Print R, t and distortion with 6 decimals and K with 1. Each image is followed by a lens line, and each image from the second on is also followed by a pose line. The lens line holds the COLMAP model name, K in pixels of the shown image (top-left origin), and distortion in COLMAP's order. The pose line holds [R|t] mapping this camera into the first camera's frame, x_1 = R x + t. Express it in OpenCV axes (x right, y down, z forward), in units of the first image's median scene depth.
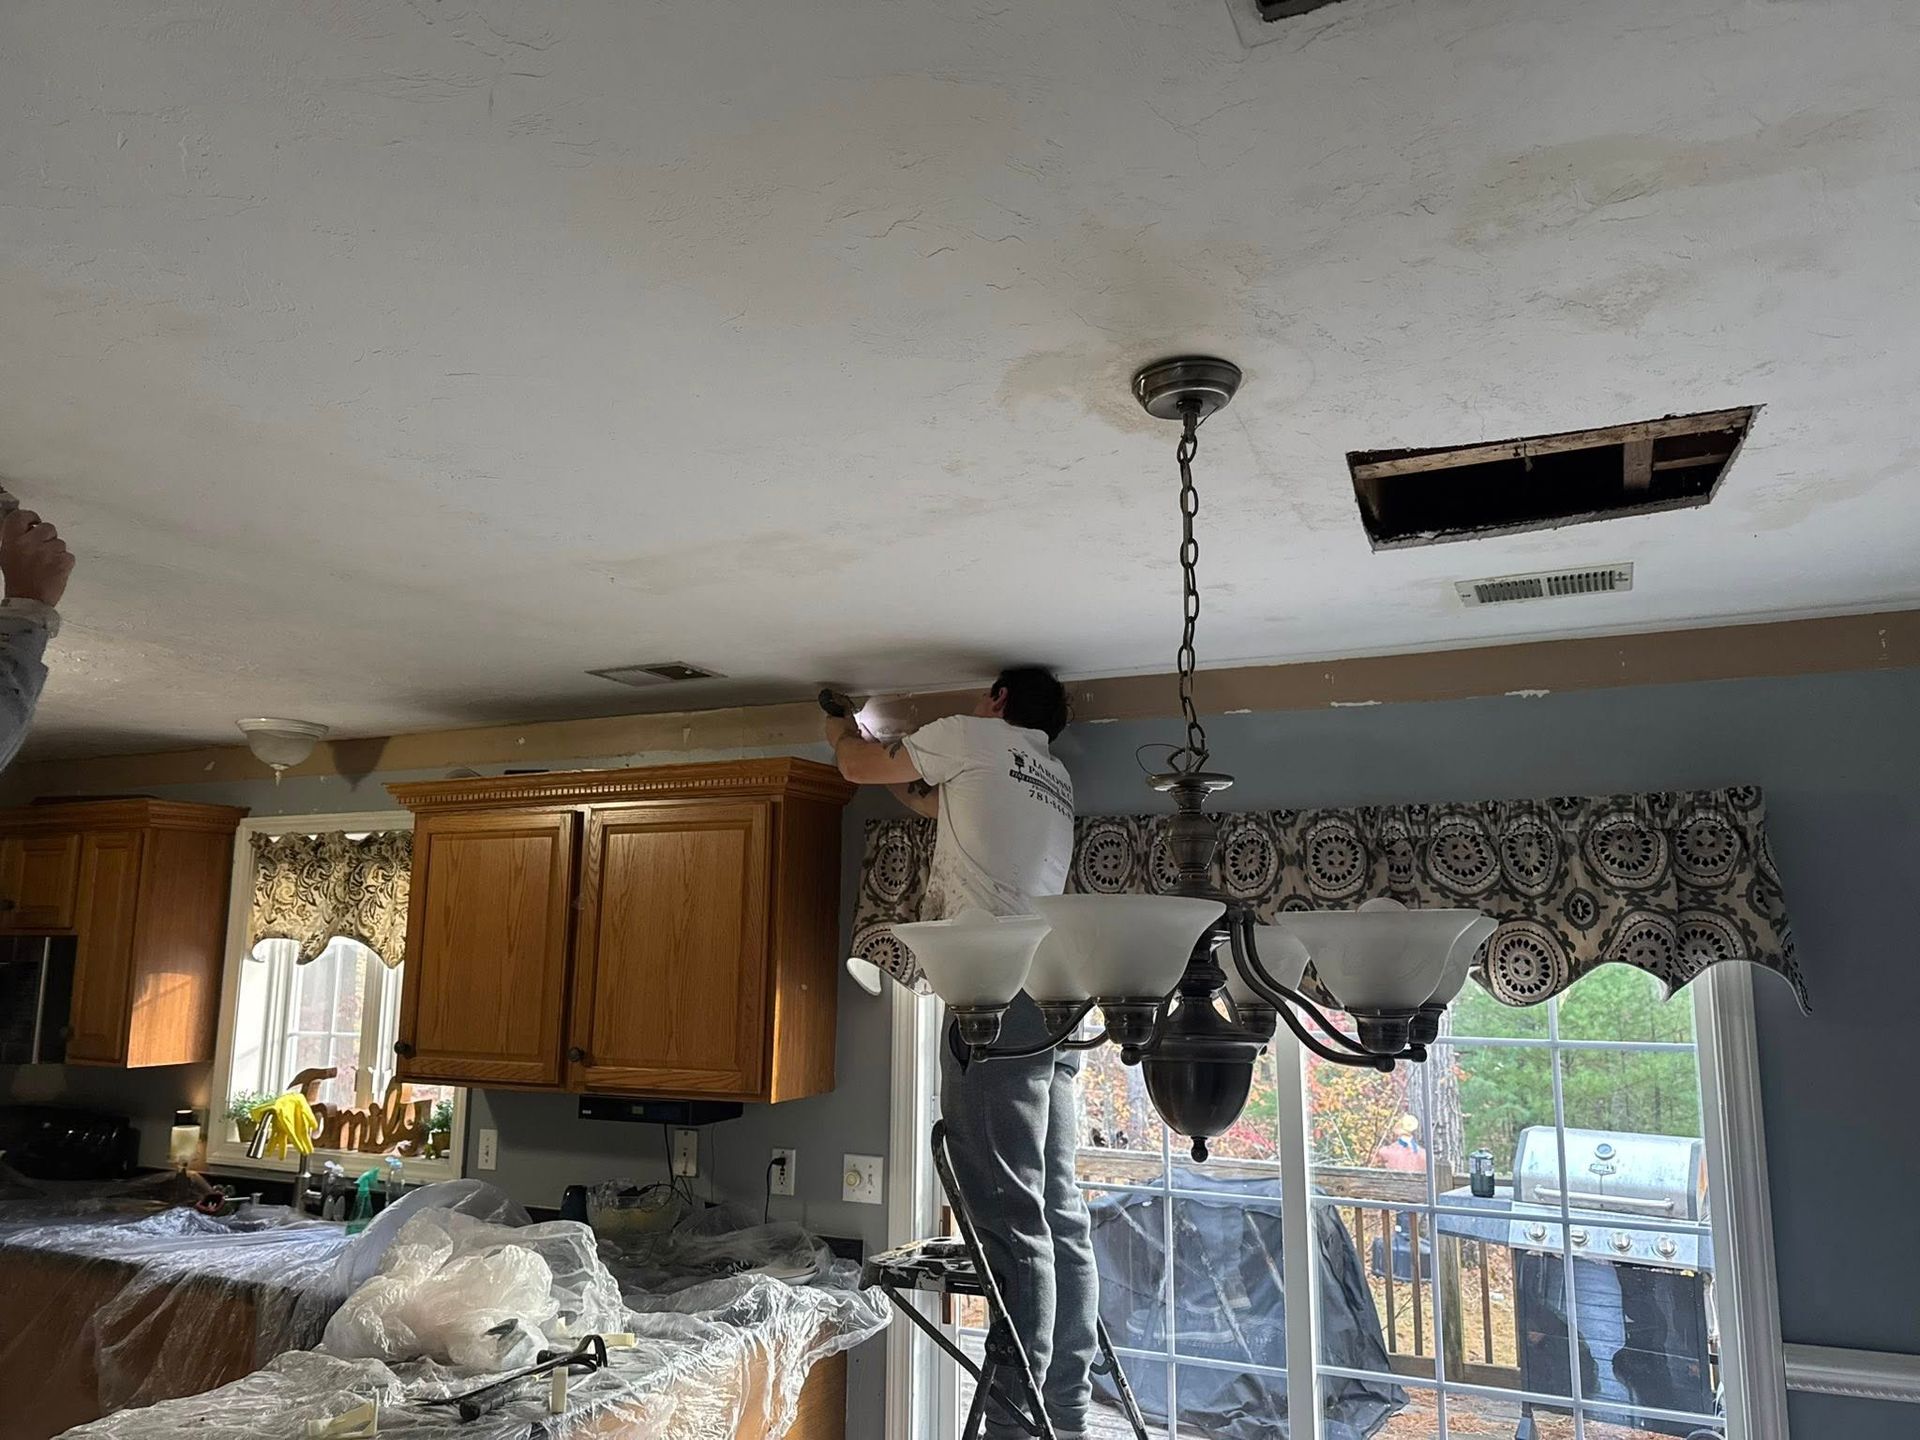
lens RADIAL K [[1355.6, 0, 960.7], [0, 1355.6, 723.0], [0, 0, 1]] dist [0.067599, -0.092584]
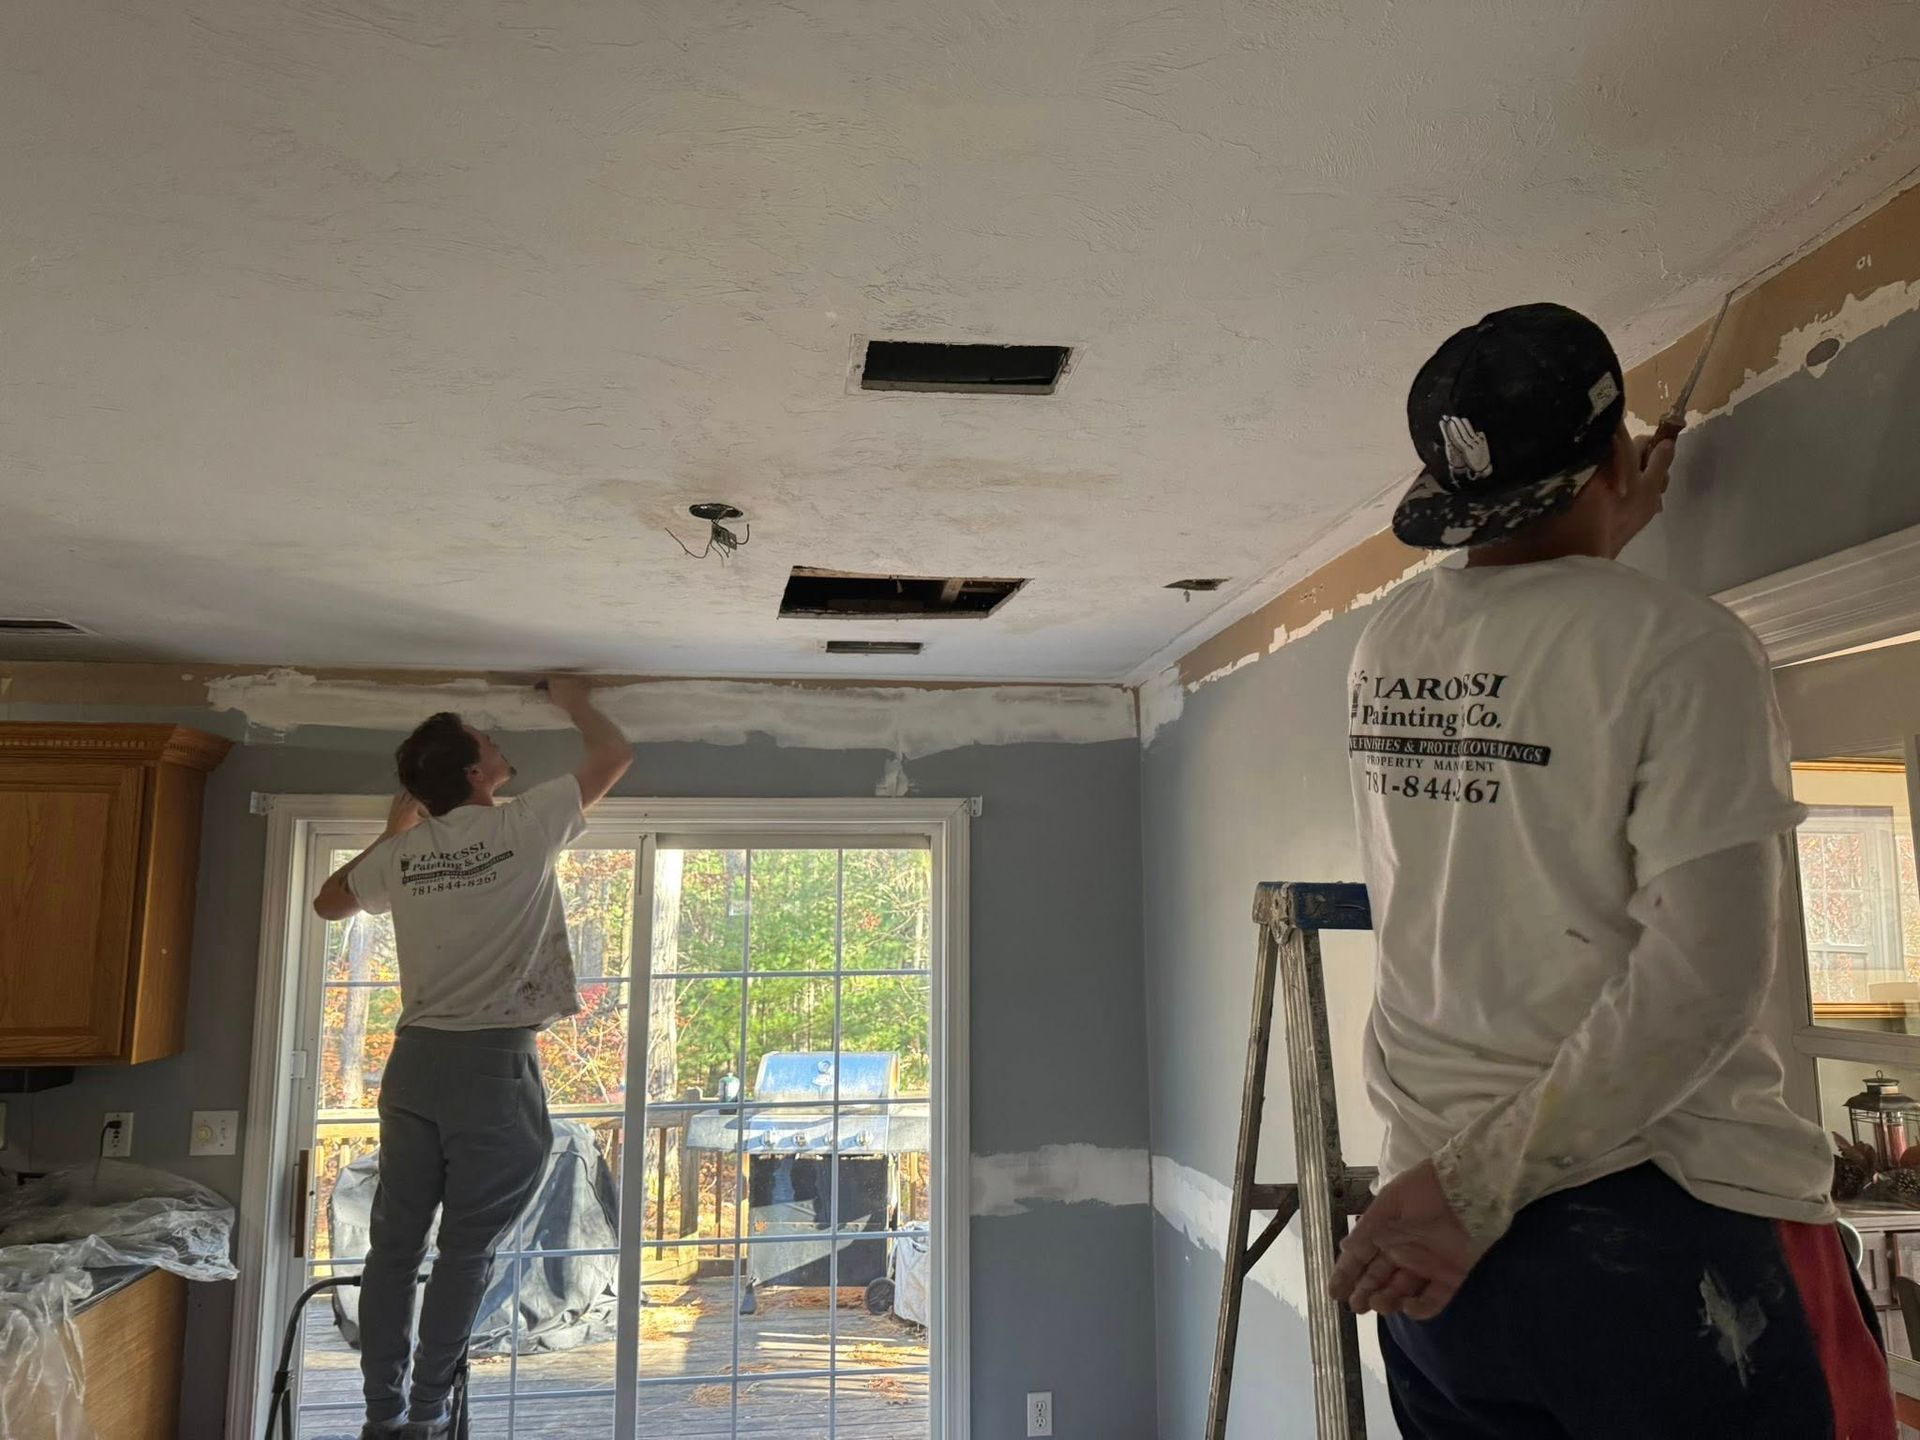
lens RADIAL K [[1385.5, 0, 931.9], [0, 1385.5, 709.1], [0, 0, 1]] dist [0.066233, -0.059355]
pose [[0.853846, 0.069503, 0.515865, -0.188362], [-0.079171, 0.996856, -0.003265, -0.028147], [-0.514470, -0.038054, 0.856663, -0.193730]]
